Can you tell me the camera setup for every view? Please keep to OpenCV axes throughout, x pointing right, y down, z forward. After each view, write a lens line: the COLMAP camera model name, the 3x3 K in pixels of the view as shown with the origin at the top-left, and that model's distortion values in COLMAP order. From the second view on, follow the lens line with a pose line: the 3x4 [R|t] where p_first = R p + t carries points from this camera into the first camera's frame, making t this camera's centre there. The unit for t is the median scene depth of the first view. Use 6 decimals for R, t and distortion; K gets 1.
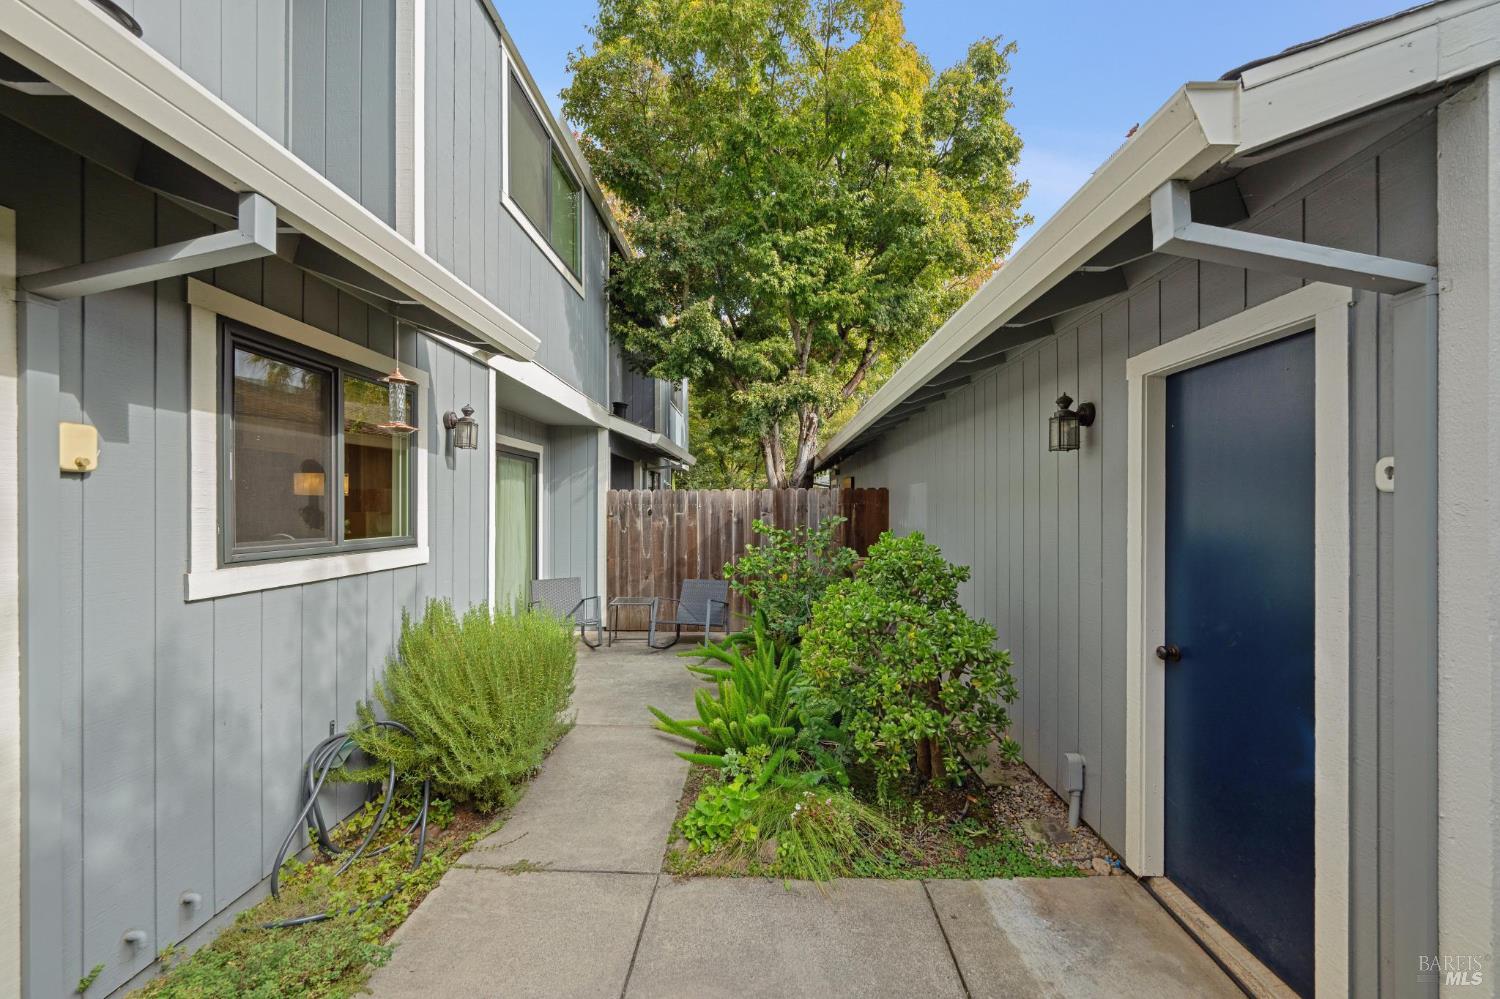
lens RADIAL K [[591.0, 0, 748.9], [0, 591.0, 504.8], [0, 0, 1]] dist [0.001178, -0.000061]
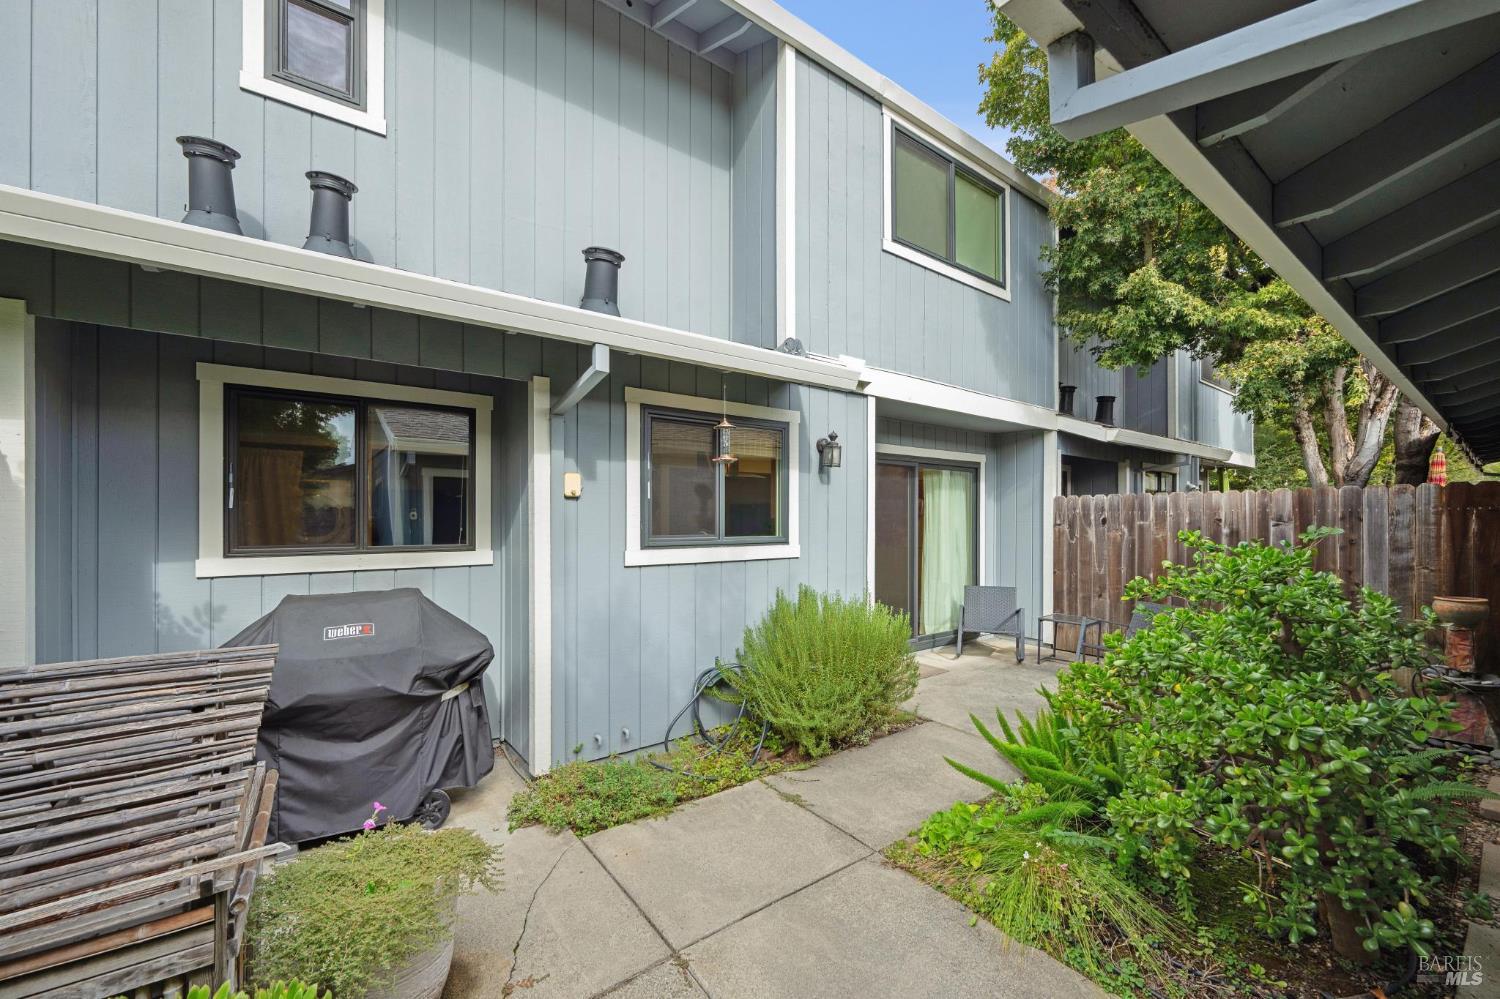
lens RADIAL K [[591.0, 0, 746.5], [0, 591.0, 513.3], [0, 0, 1]] dist [0.001178, -0.000061]
pose [[0.616841, -0.005302, -0.787070, 0.312995], [0.004307, 0.999985, -0.003361, 0.003748], [0.787076, -0.001316, 0.616854, 0.080311]]
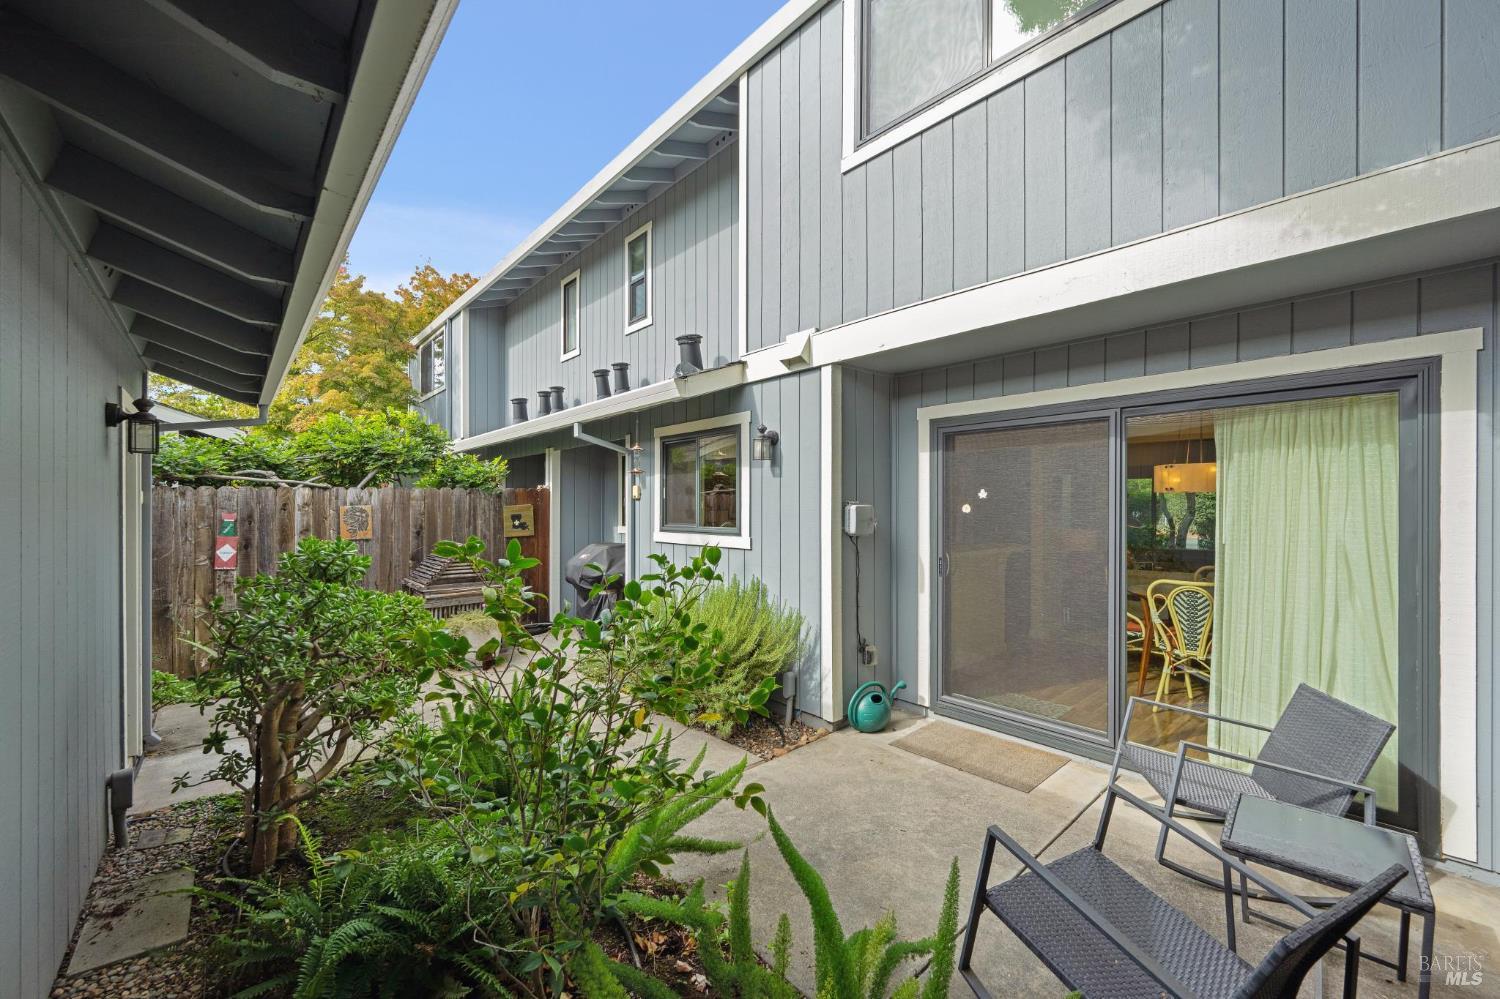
lens RADIAL K [[591.0, 0, 753.3], [0, 591.0, 506.8], [0, 0, 1]] dist [0.001178, -0.000061]
pose [[-0.728438, -0.003671, -0.685102, 0.299119], [0.003528, 0.999952, -0.009110, 0.009286], [0.685102, -0.009054, -0.728391, 1.530789]]
